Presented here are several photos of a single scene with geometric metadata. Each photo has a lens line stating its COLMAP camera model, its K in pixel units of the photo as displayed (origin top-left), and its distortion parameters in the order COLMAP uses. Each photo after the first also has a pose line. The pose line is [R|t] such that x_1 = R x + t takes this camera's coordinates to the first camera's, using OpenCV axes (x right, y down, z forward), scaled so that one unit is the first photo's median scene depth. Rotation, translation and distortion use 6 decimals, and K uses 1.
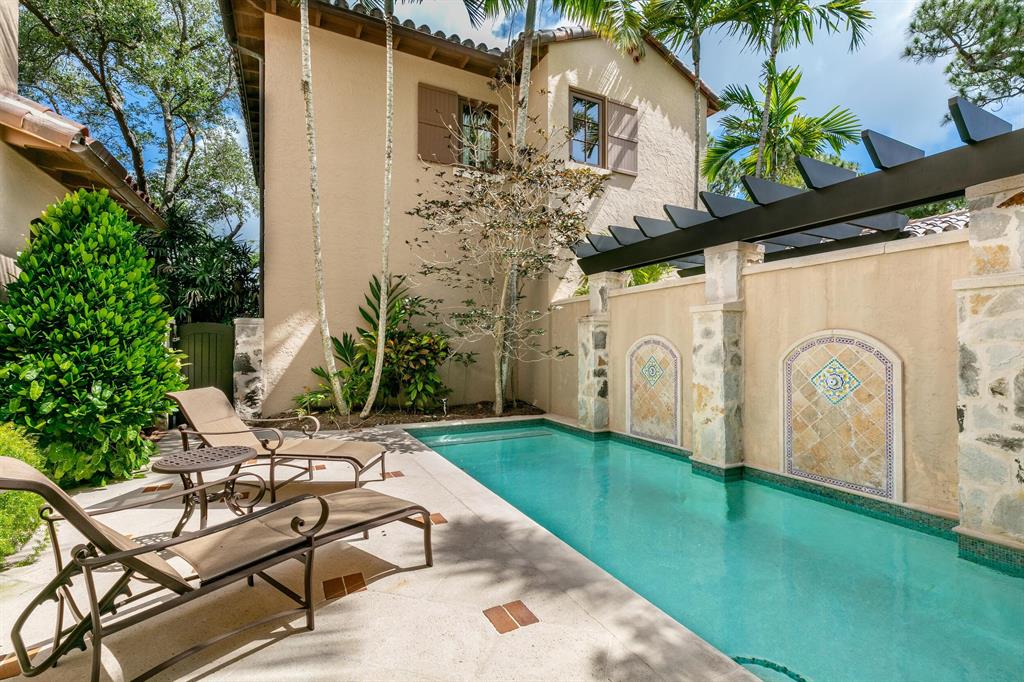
lens RADIAL K [[462.0, 0, 512.0], [0, 462.0, 341.0], [0, 0, 1]] dist [0.002395, 0.000324]
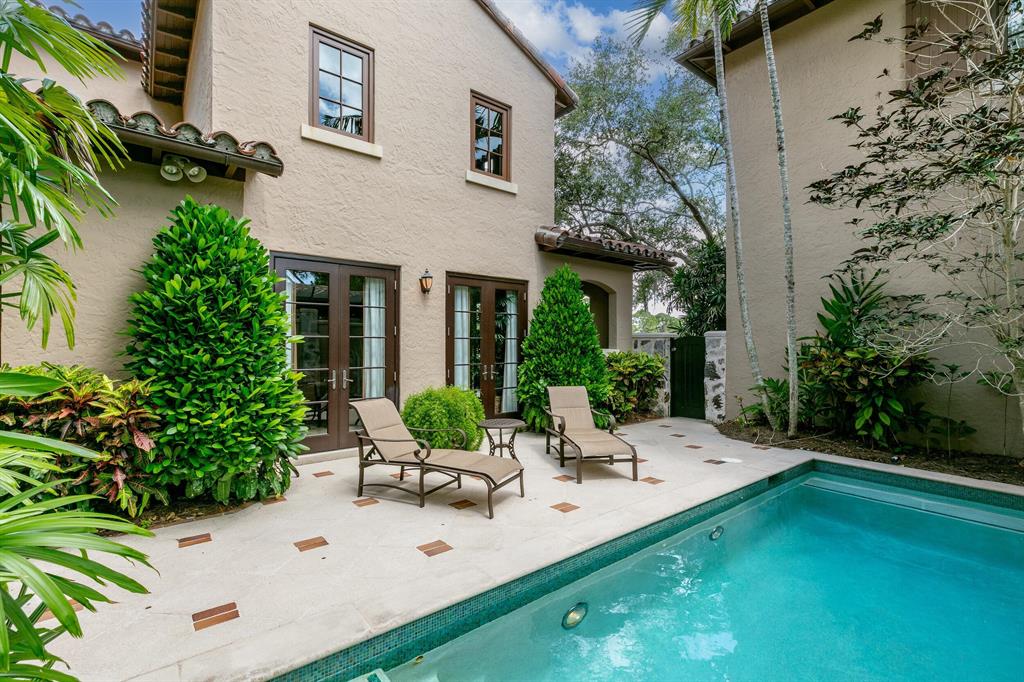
lens RADIAL K [[462.0, 0, 512.0], [0, 462.0, 341.0], [0, 0, 1]] dist [0.002395, 0.000324]
pose [[0.210527, -0.006927, -0.977564, 0.449261], [0.009747, 0.999940, -0.004986, -0.024527], [0.977540, -0.008479, 0.210581, 0.270211]]
